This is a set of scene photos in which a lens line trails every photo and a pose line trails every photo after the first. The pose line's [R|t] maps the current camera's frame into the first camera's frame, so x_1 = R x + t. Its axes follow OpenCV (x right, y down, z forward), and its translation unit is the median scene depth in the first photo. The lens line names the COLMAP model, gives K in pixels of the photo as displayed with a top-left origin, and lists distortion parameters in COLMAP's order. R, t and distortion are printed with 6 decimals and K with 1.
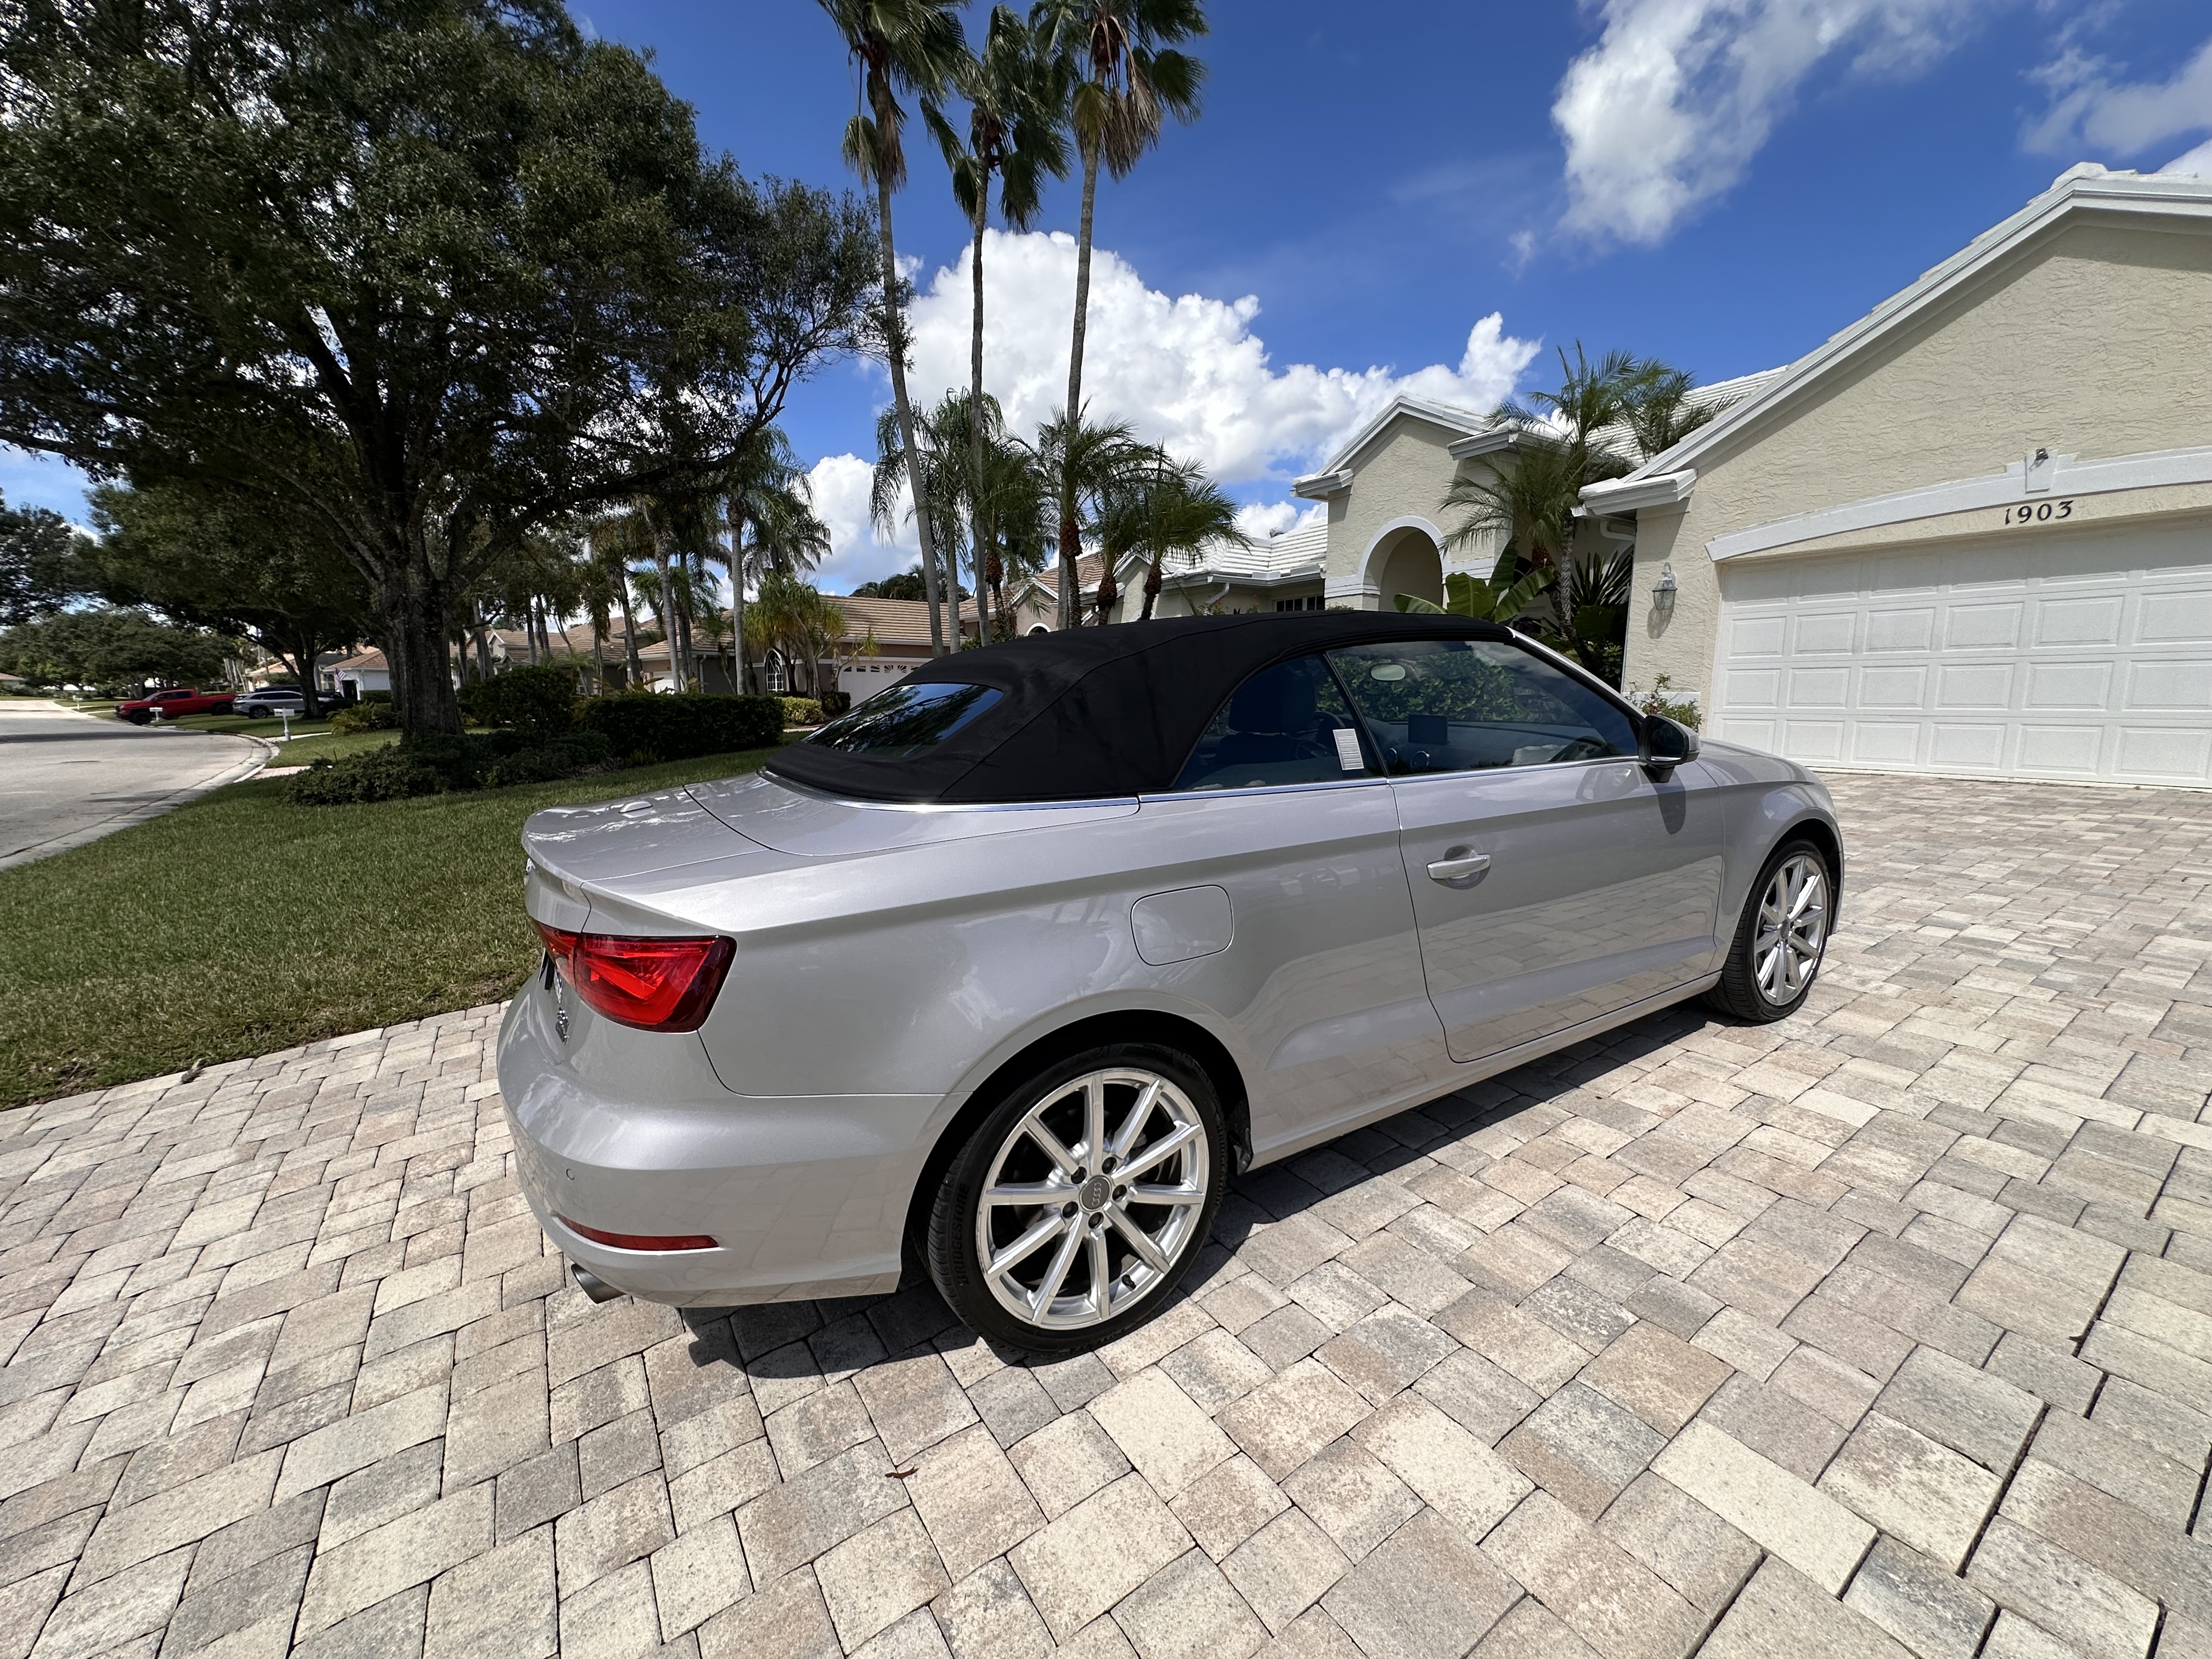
lens RADIAL K [[892.5, 0, 1106.3], [0, 892.5, 829.1], [0, 0, 1]] dist [-0.008111, 0.001796]
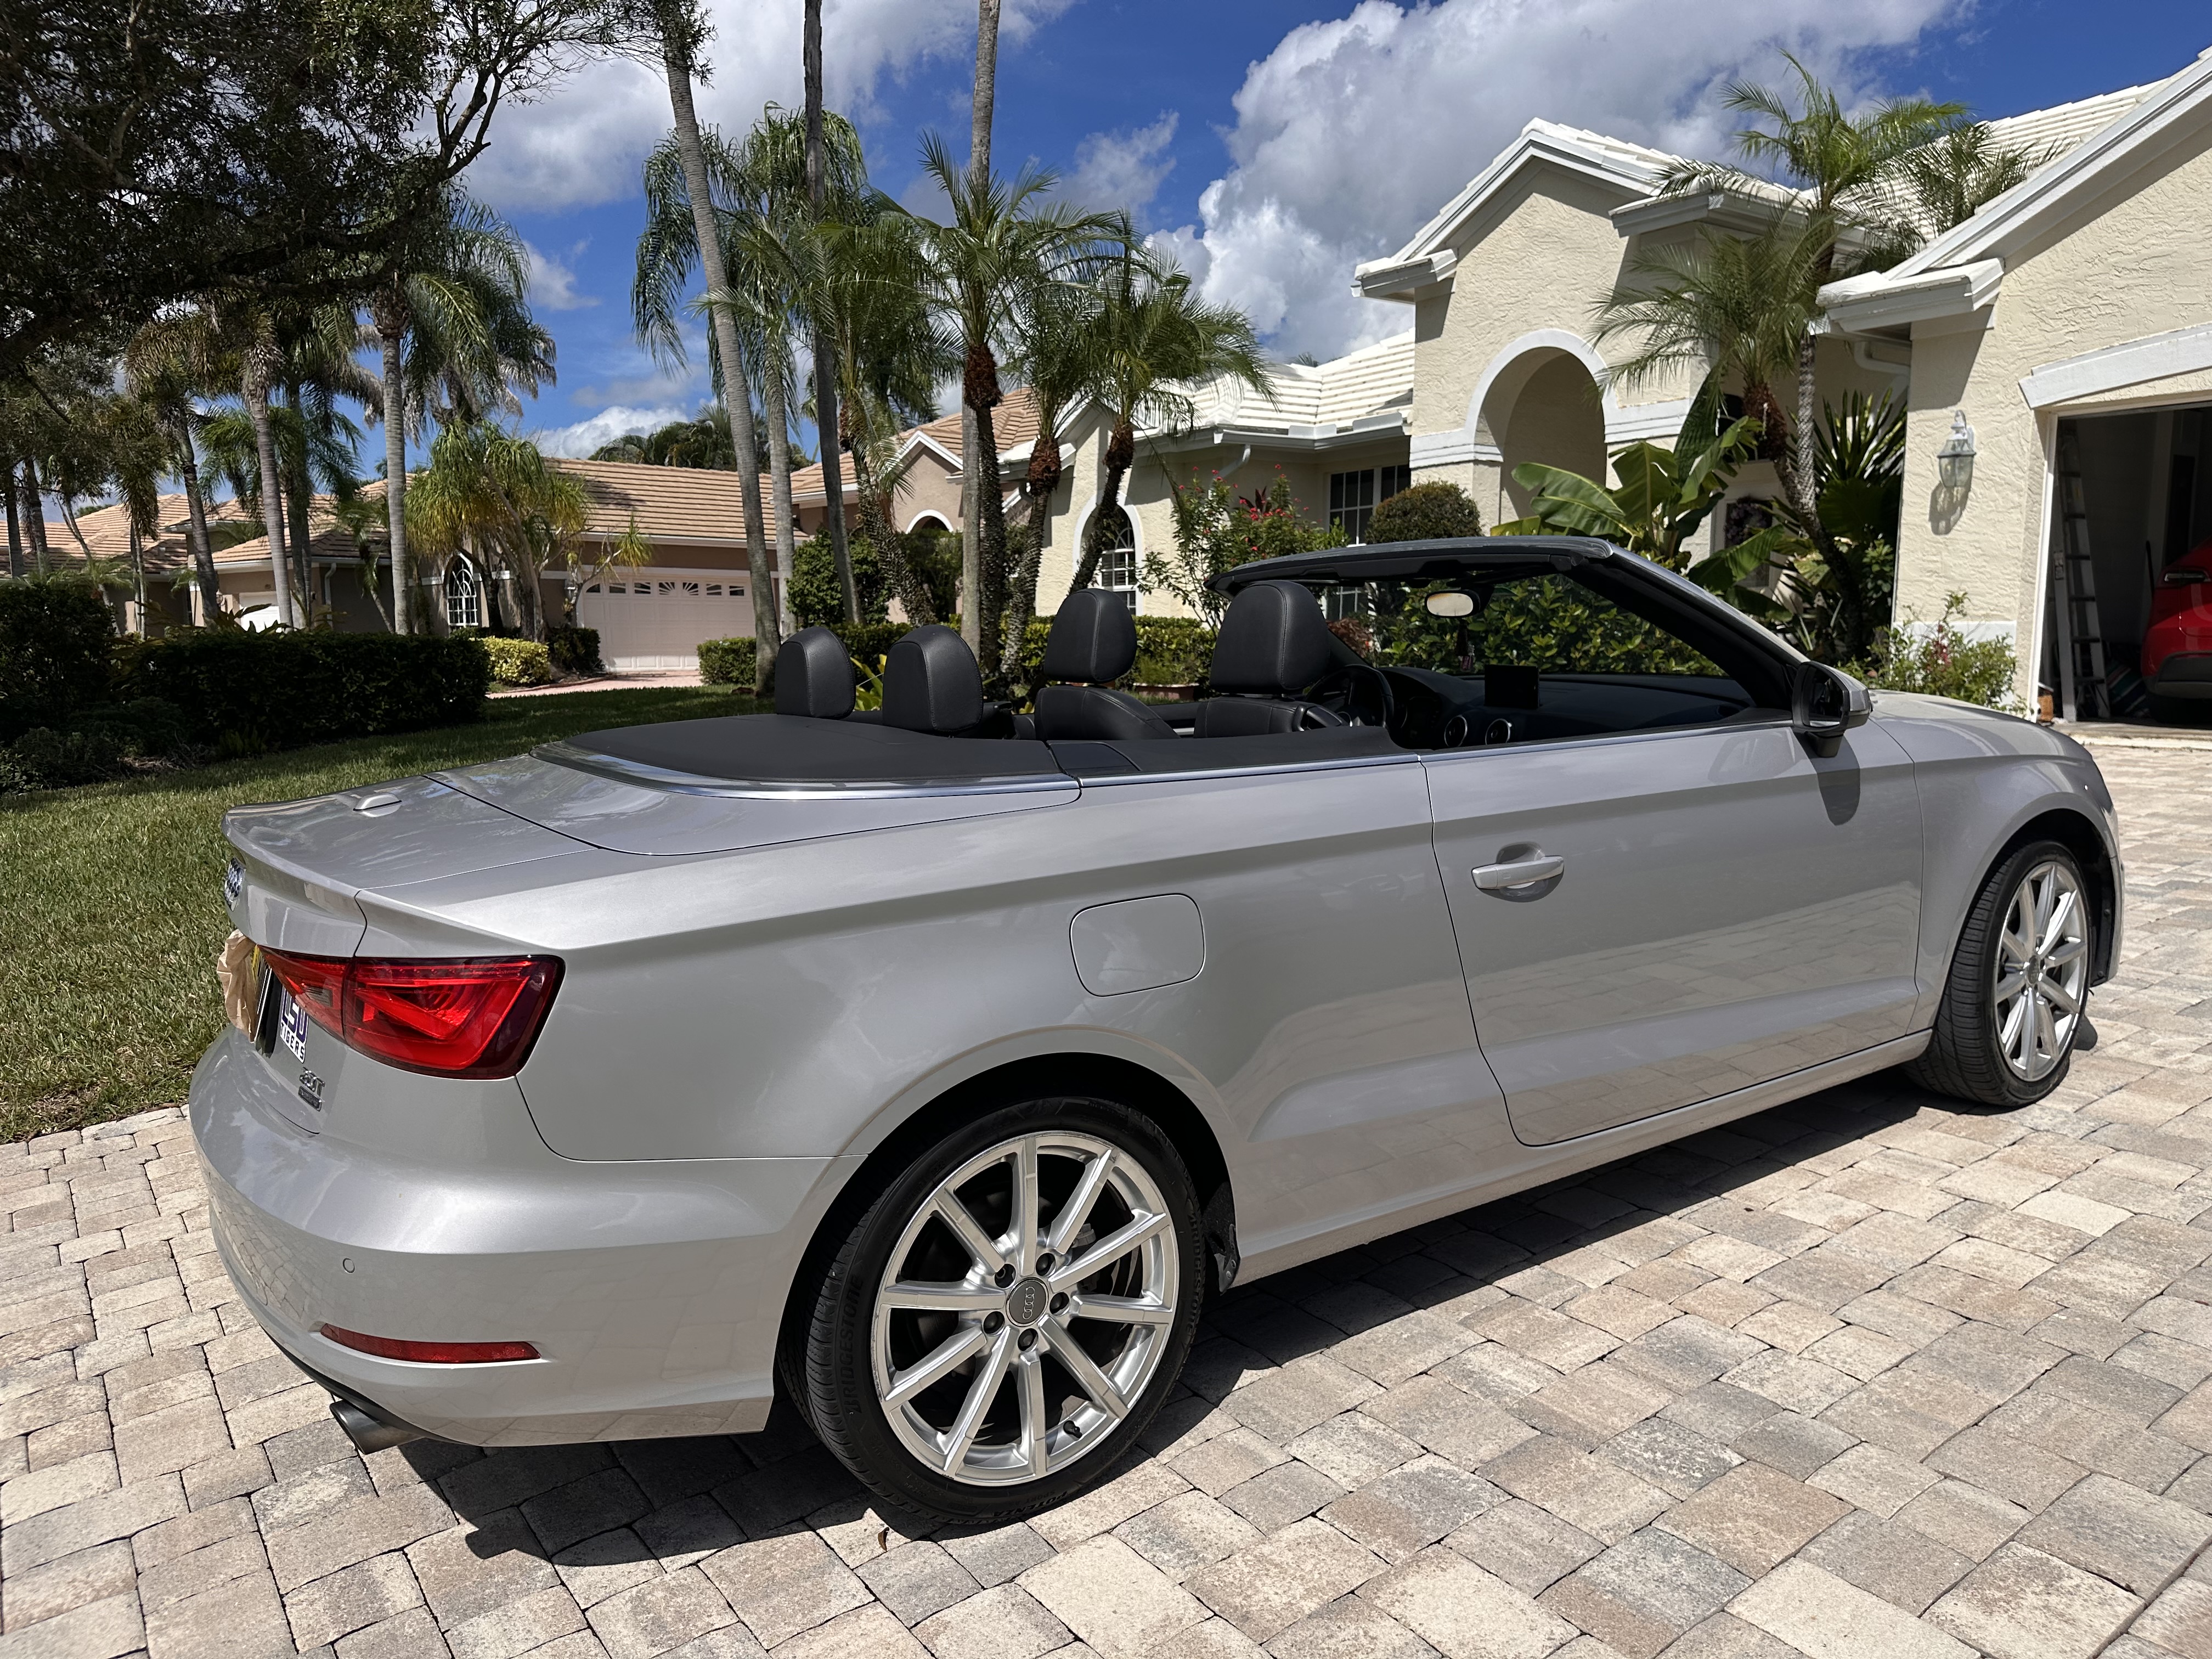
lens RADIAL K [[1564.8, 0, 1109.6], [0, 1564.8, 850.6], [0, 0, 1]] dist [0.034332, -0.045108]
pose [[0.999209, -0.010750, 0.038277, 0.007834], [0.011123, 0.999893, -0.009550, 0.026247], [-0.038170, 0.009969, 0.999222, -0.220347]]
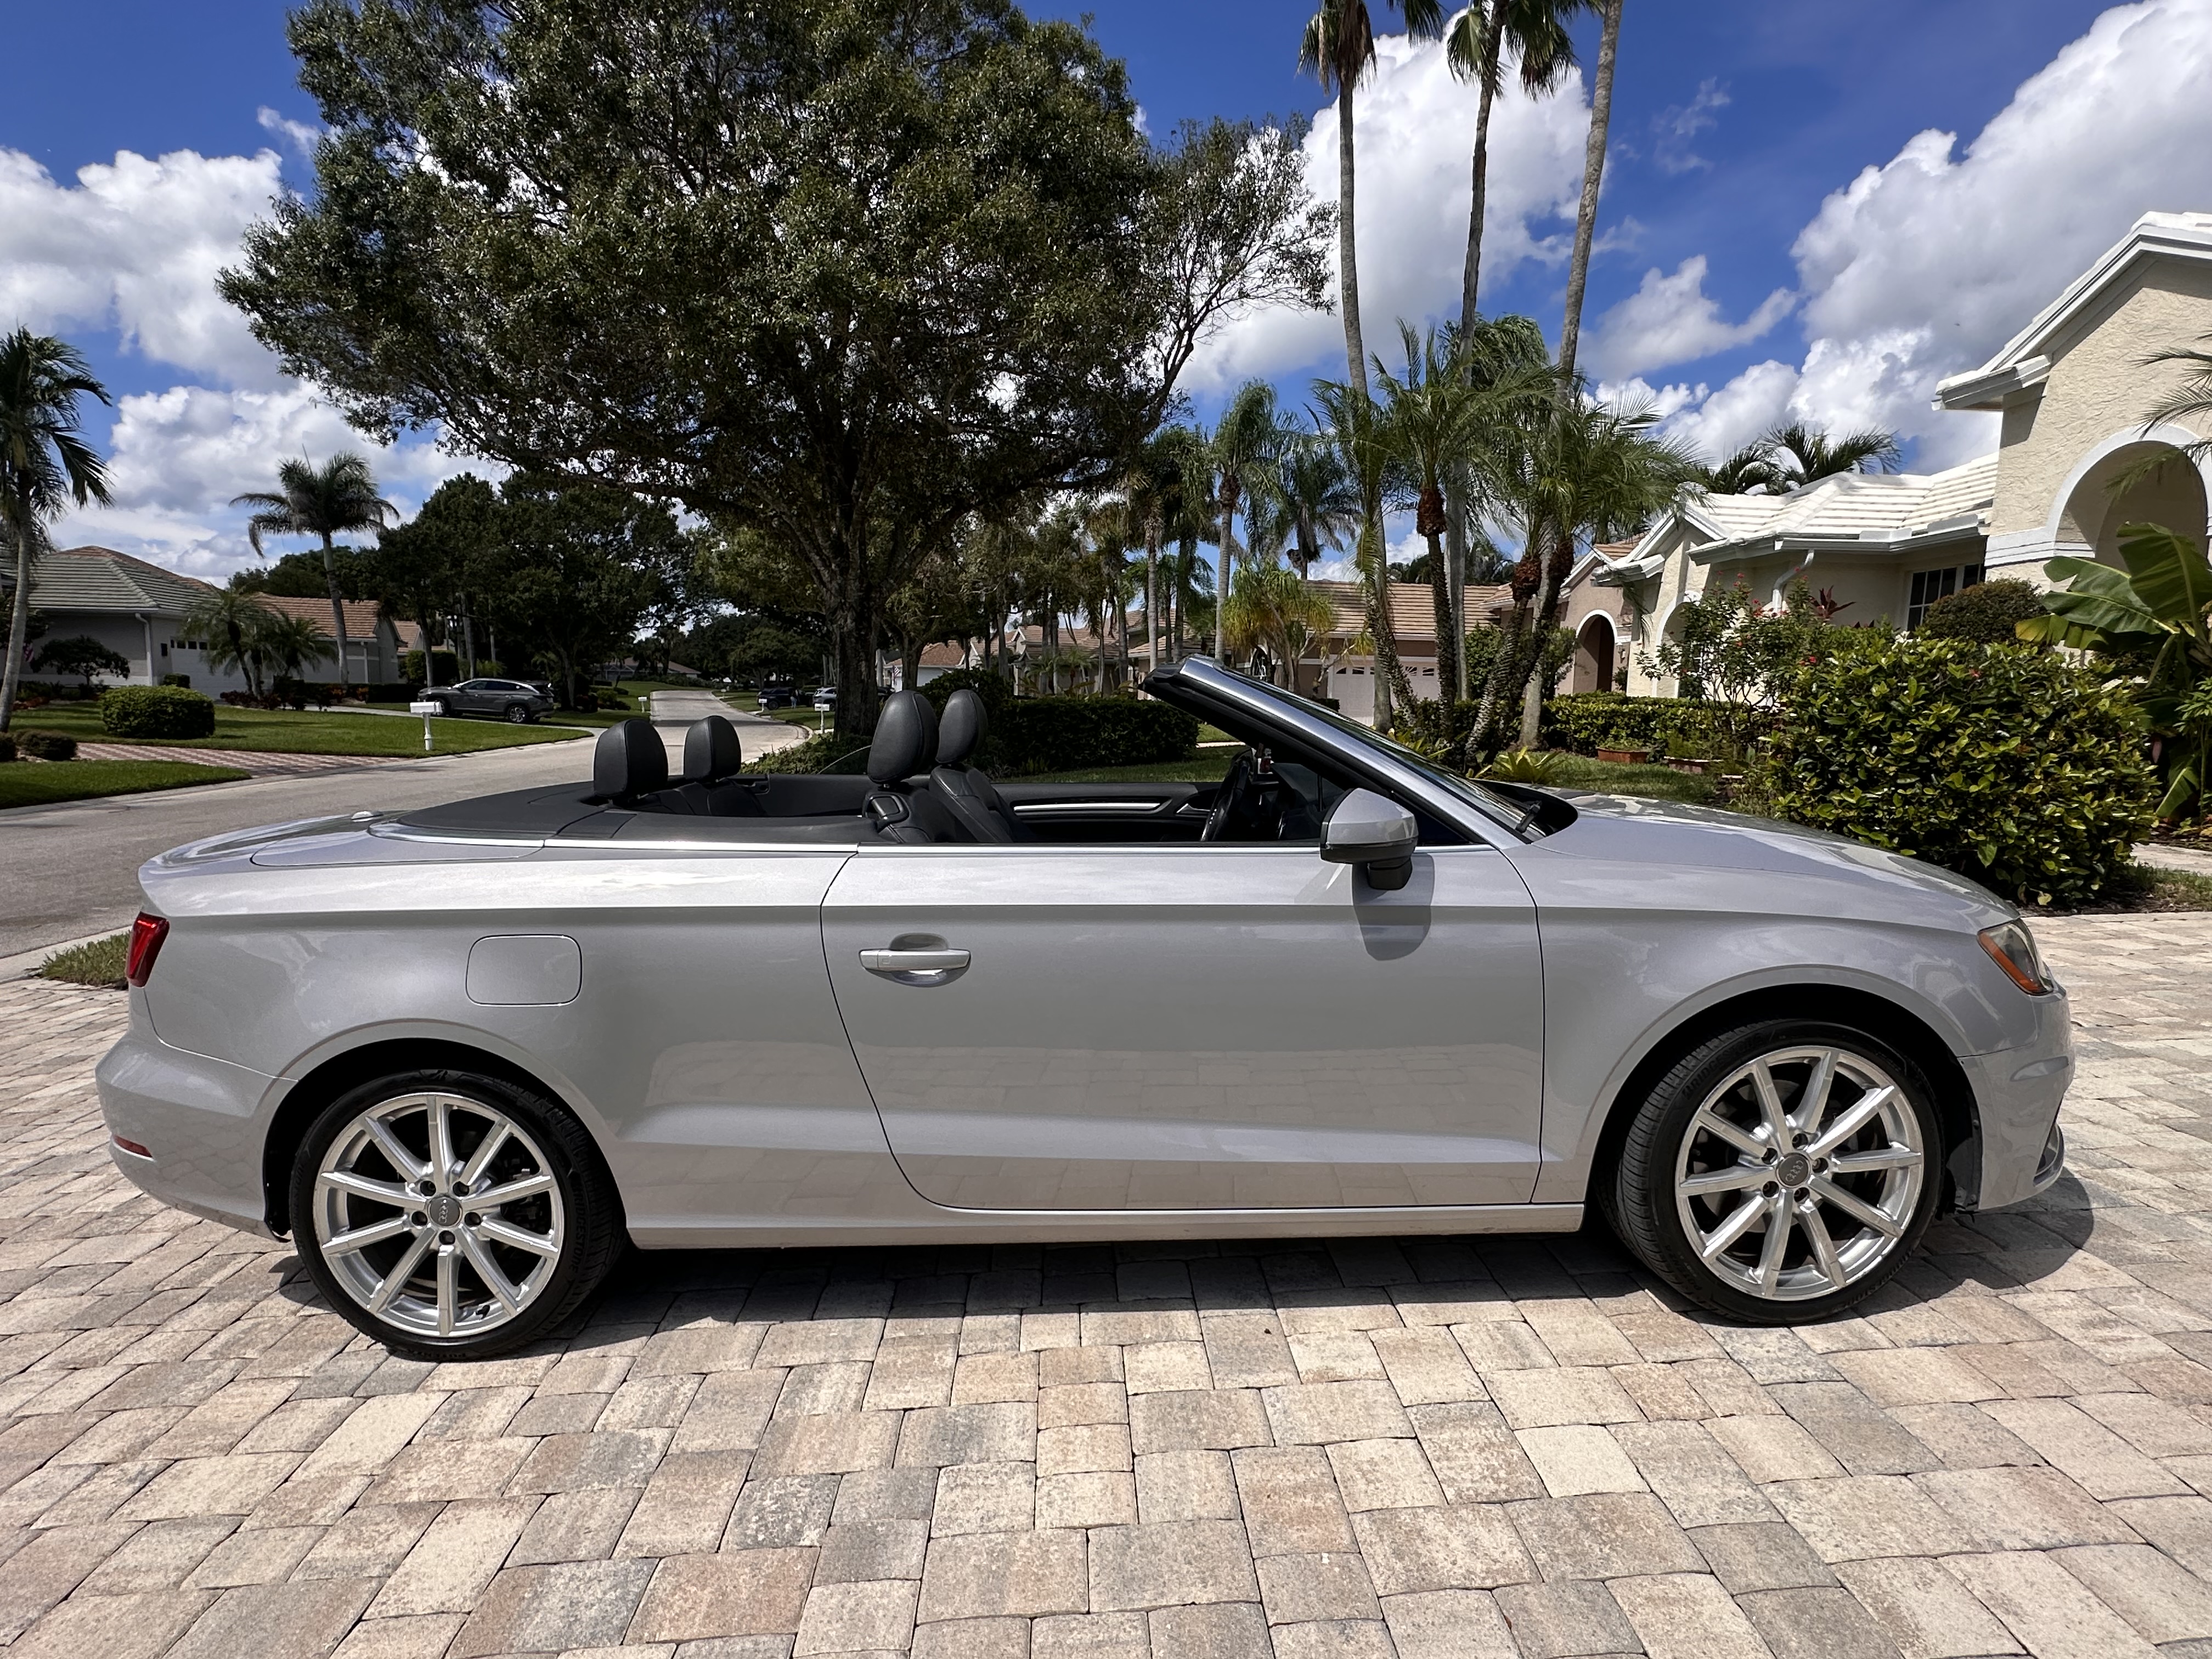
lens RADIAL K [[1126.7, 0, 1105.6], [0, 1126.7, 834.4], [0, 0, 1]] dist [-0.005914, 0.001204]
pose [[0.854239, 0.080956, -0.513539, 0.869508], [-0.096328, 0.995344, -0.003326, -0.070220], [0.510879, 0.052309, 0.858060, 0.158949]]
